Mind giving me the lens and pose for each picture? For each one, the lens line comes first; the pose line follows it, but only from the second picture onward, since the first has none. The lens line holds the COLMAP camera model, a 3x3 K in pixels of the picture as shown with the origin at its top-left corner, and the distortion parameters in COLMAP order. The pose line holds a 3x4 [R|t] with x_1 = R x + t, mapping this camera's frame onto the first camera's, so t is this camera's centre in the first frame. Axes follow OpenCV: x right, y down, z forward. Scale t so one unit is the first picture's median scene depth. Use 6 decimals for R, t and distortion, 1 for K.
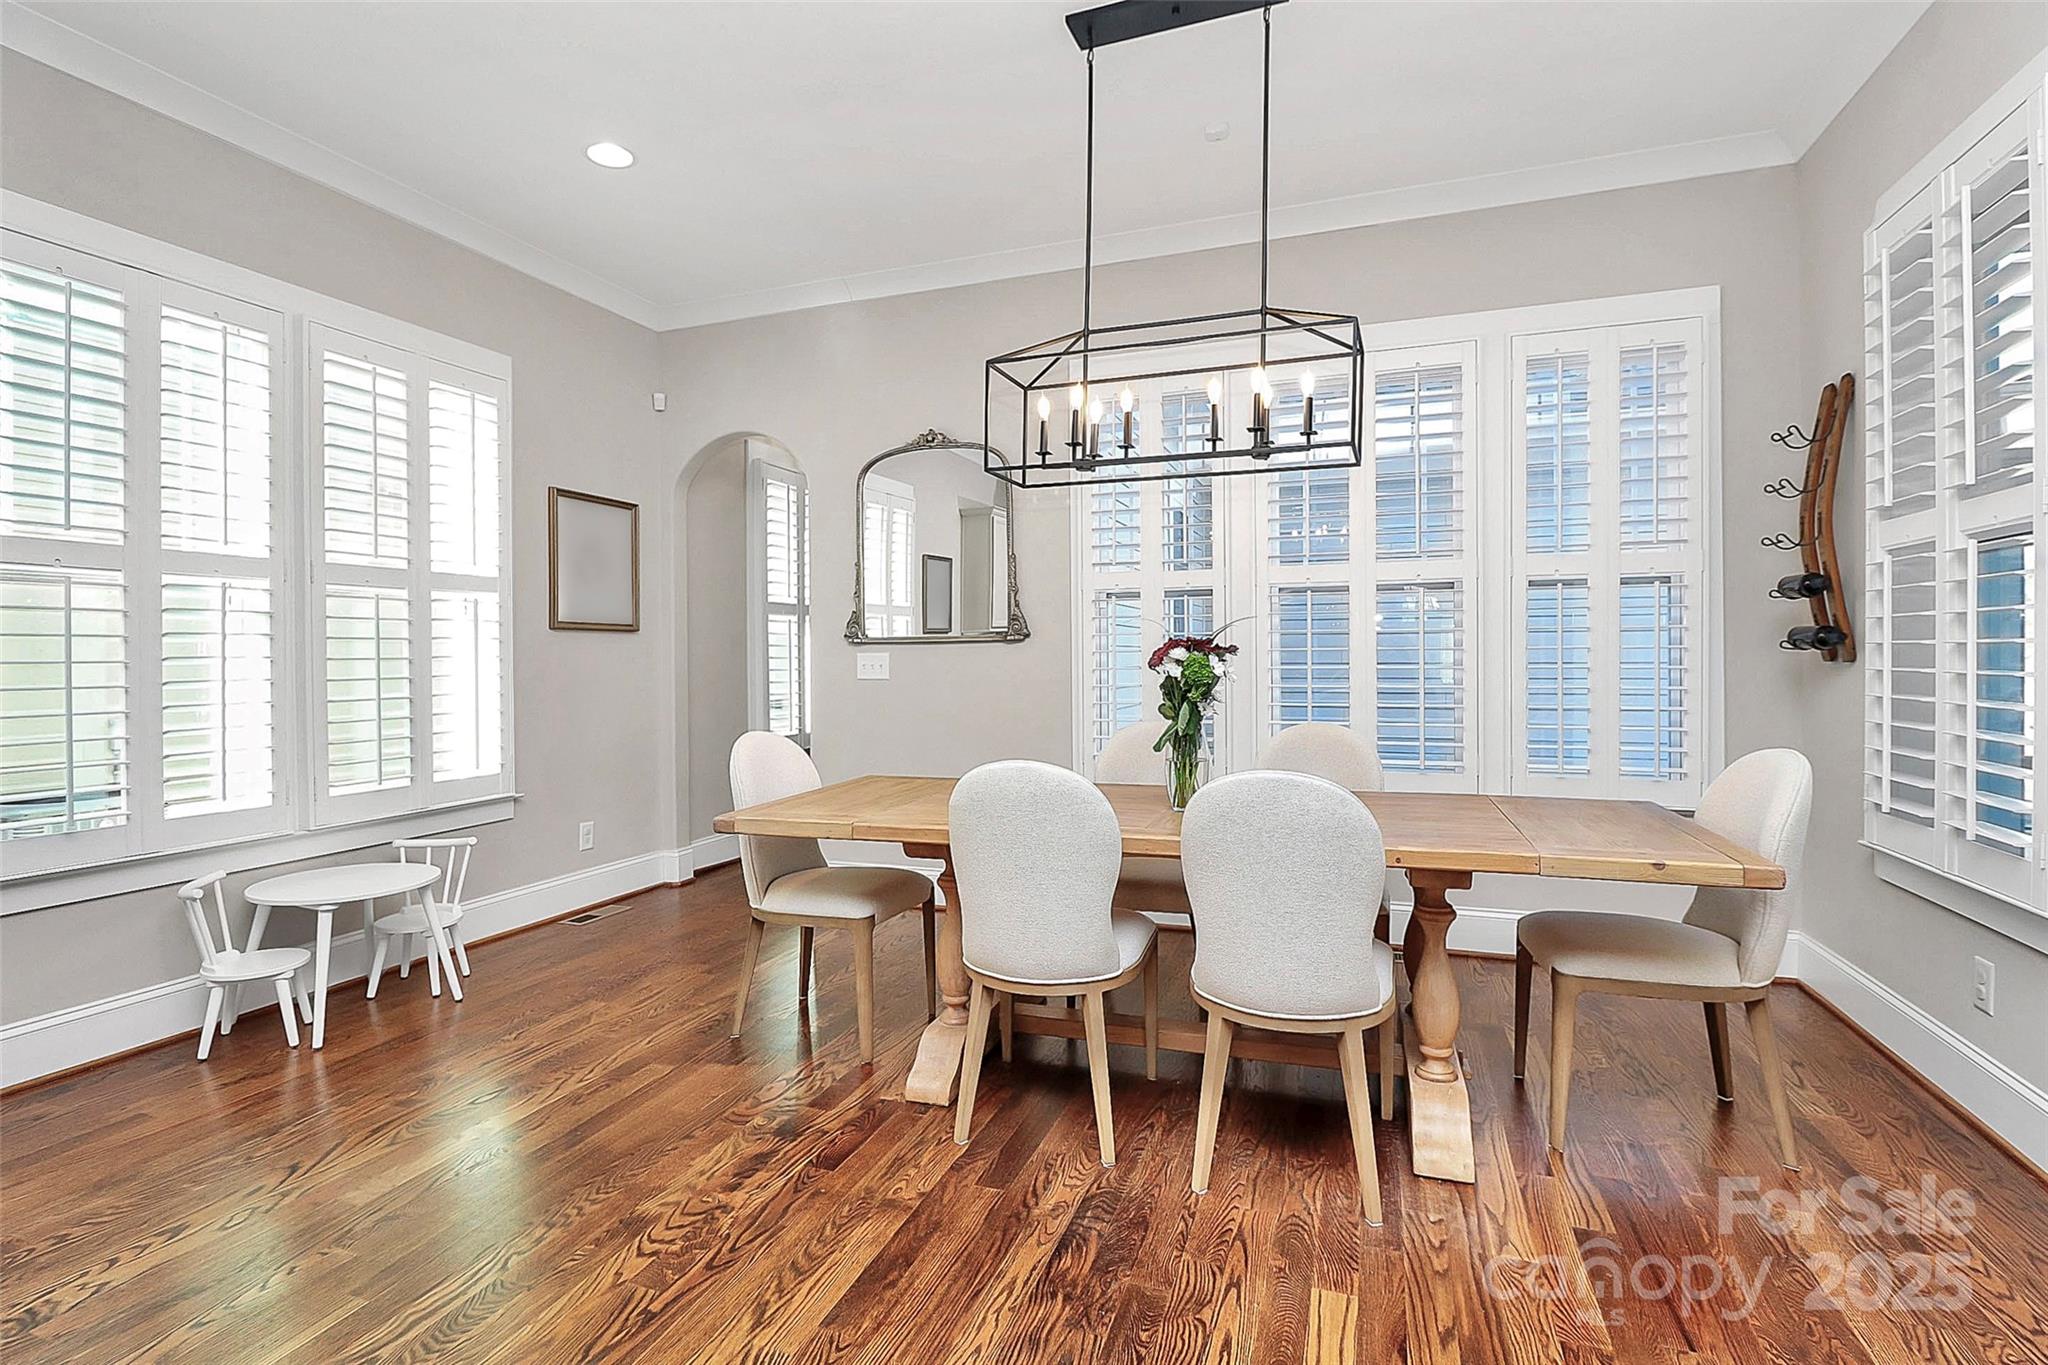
lens RADIAL K [[983.3, 0, 1011.8], [0, 983.3, 666.4], [0, 0, 1]] dist [-0.020259, -0.000978]
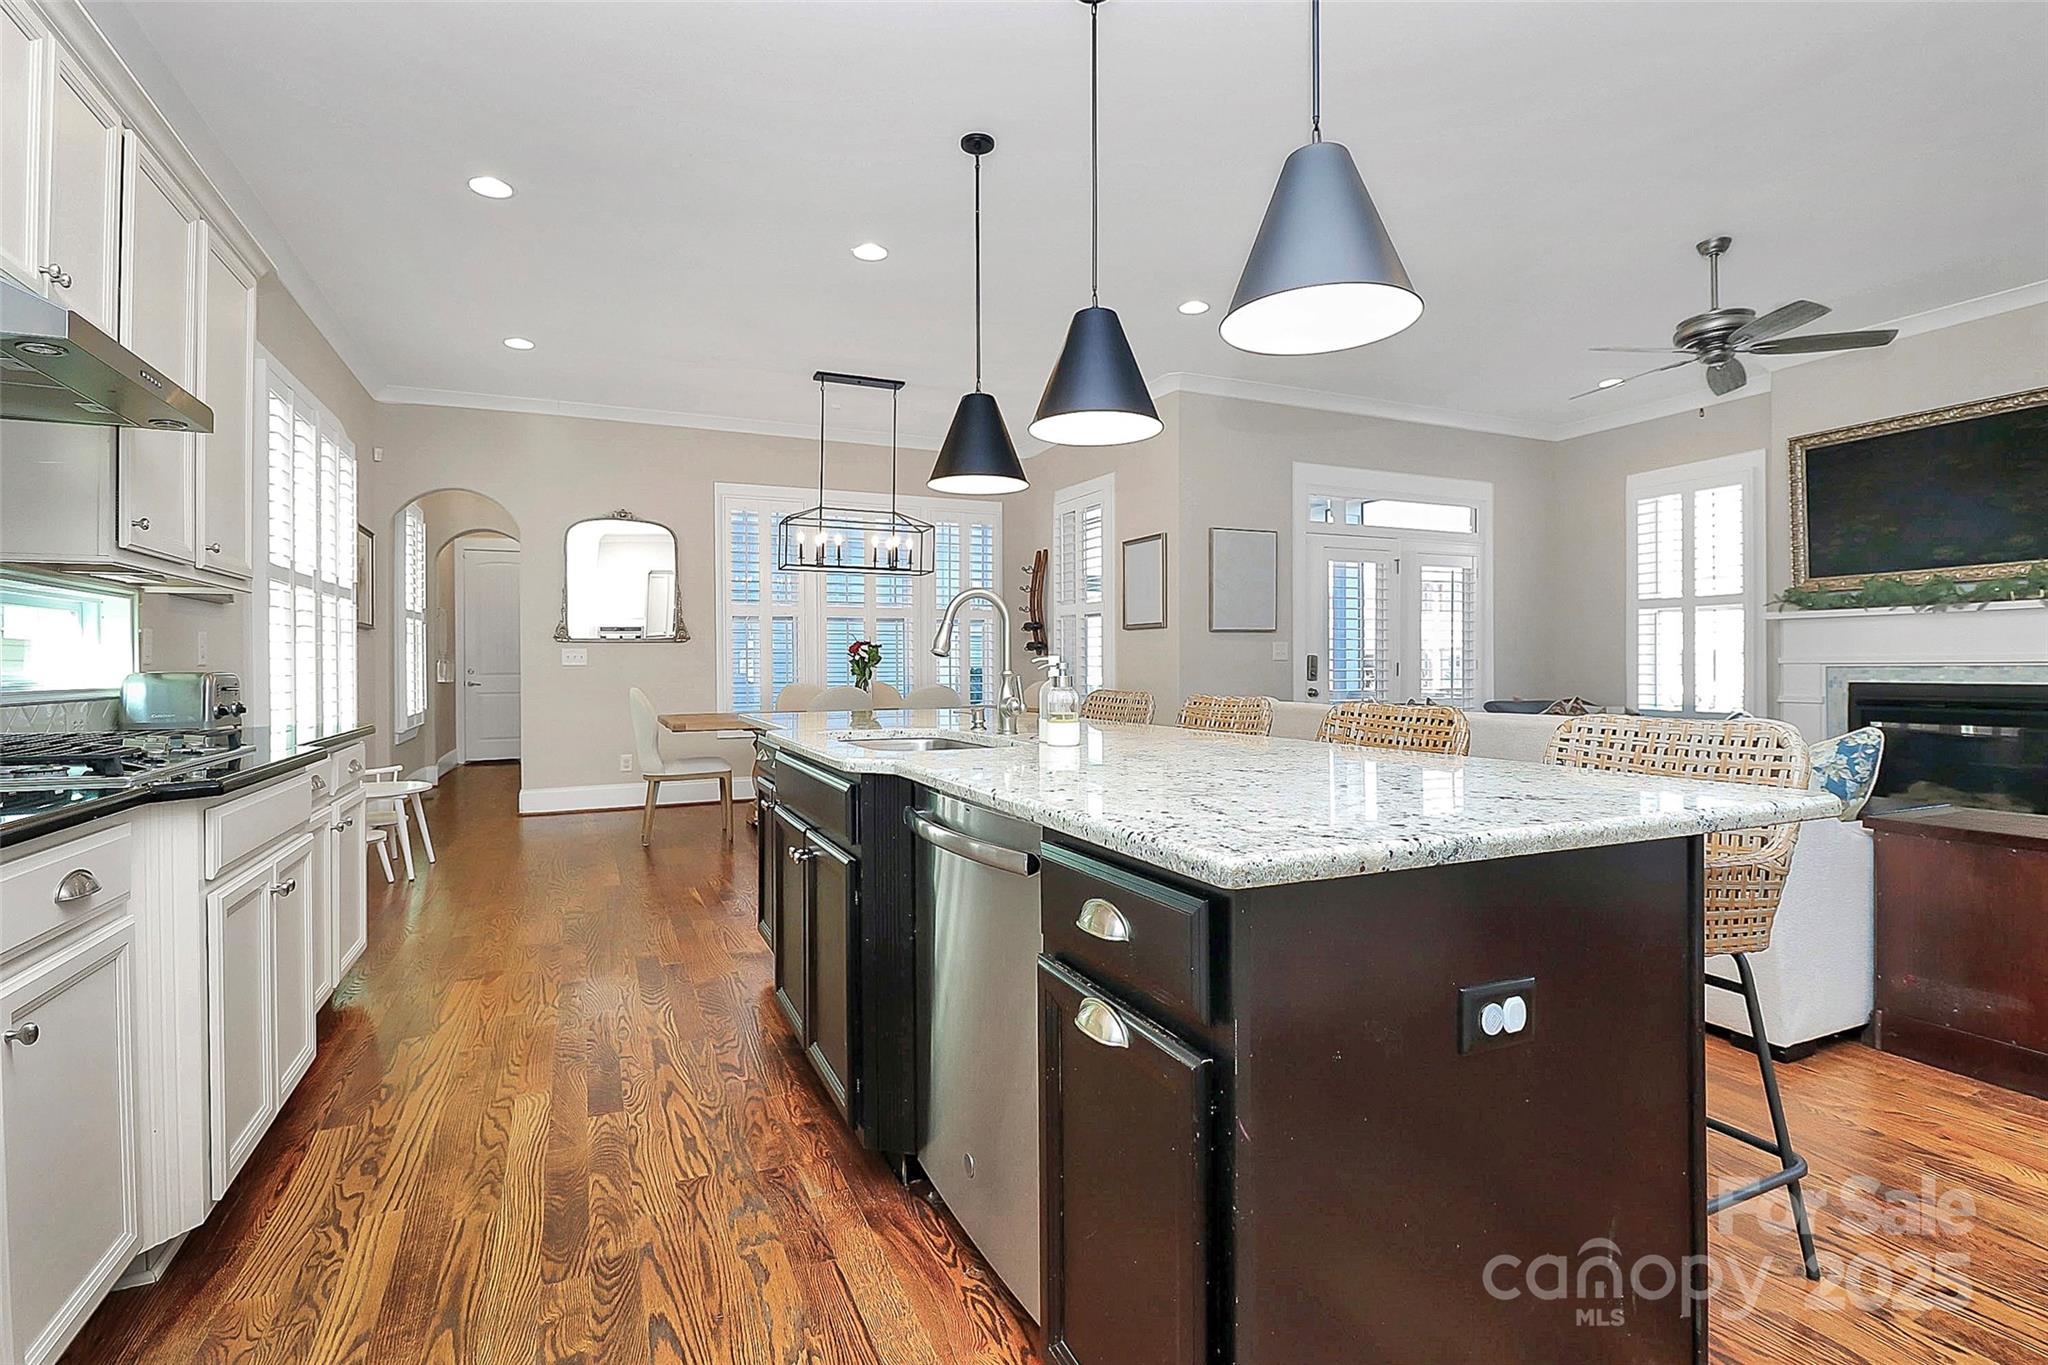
lens RADIAL K [[983.3, 0, 1011.8], [0, 983.3, 666.4], [0, 0, 1]] dist [-0.020259, -0.000978]
pose [[0.703784, 0.000958, 0.710414, -1.142940], [0.005771, 0.999958, -0.007066, 0.045630], [-0.710391, 0.009073, 0.703749, -0.863558]]
